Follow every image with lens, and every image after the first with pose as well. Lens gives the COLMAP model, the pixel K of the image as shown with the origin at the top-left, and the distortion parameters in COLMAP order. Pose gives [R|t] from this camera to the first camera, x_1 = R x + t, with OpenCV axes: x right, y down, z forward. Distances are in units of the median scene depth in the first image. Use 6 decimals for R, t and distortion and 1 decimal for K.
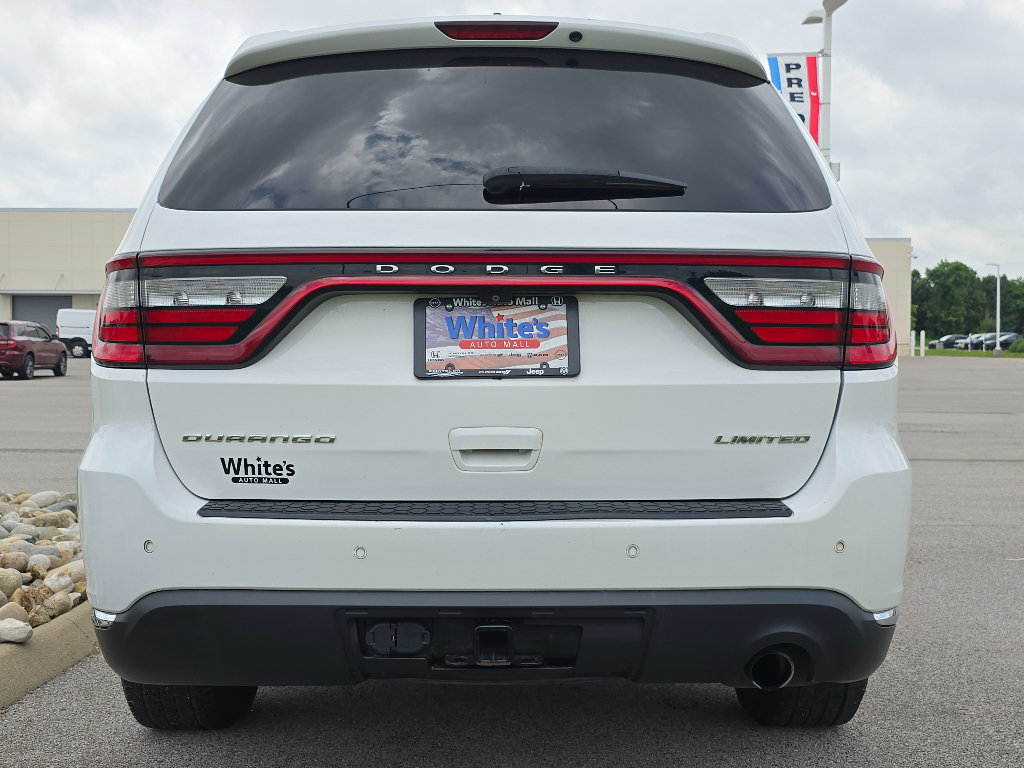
lens RADIAL K [[791.0, 0, 512.0], [0, 791.0, 384.0], [0, 0, 1]] dist [0.053357, -0.003136]
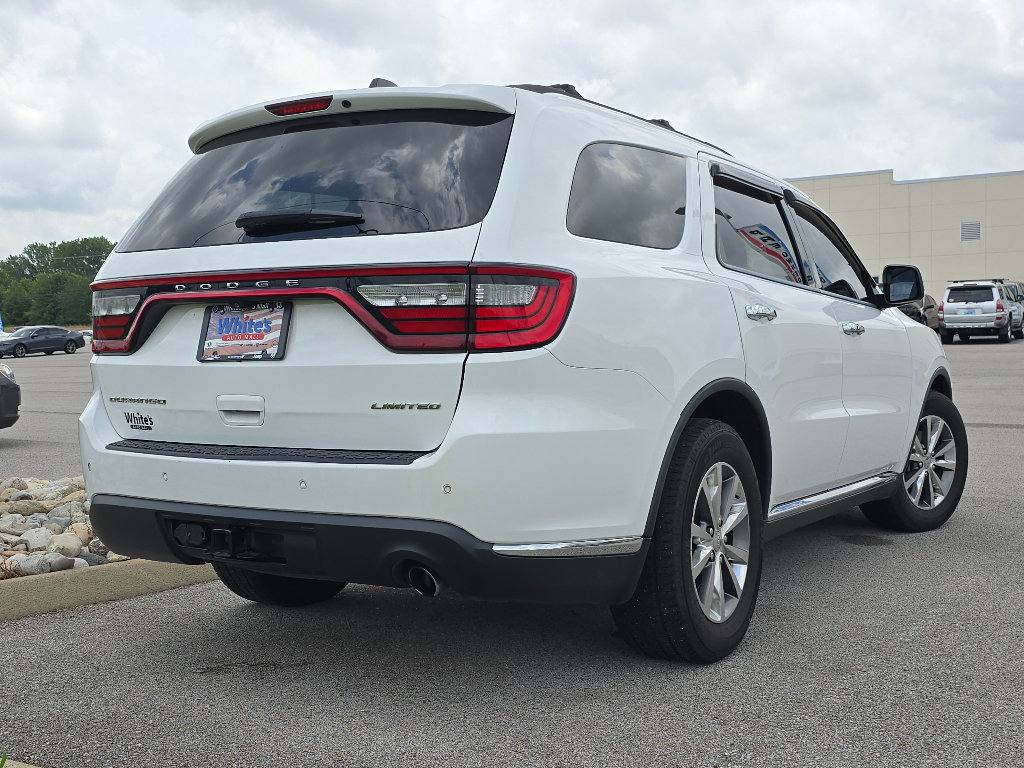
lens RADIAL K [[699.3, 0, 512.0], [0, 699.3, 384.0], [0, 0, 1]] dist [0.041629, -0.001436]
pose [[0.934424, 0.007260, -0.356089, 0.891535], [0.004713, 0.999453, 0.032745, -0.004932], [0.356131, -0.032276, 0.933878, -0.020556]]
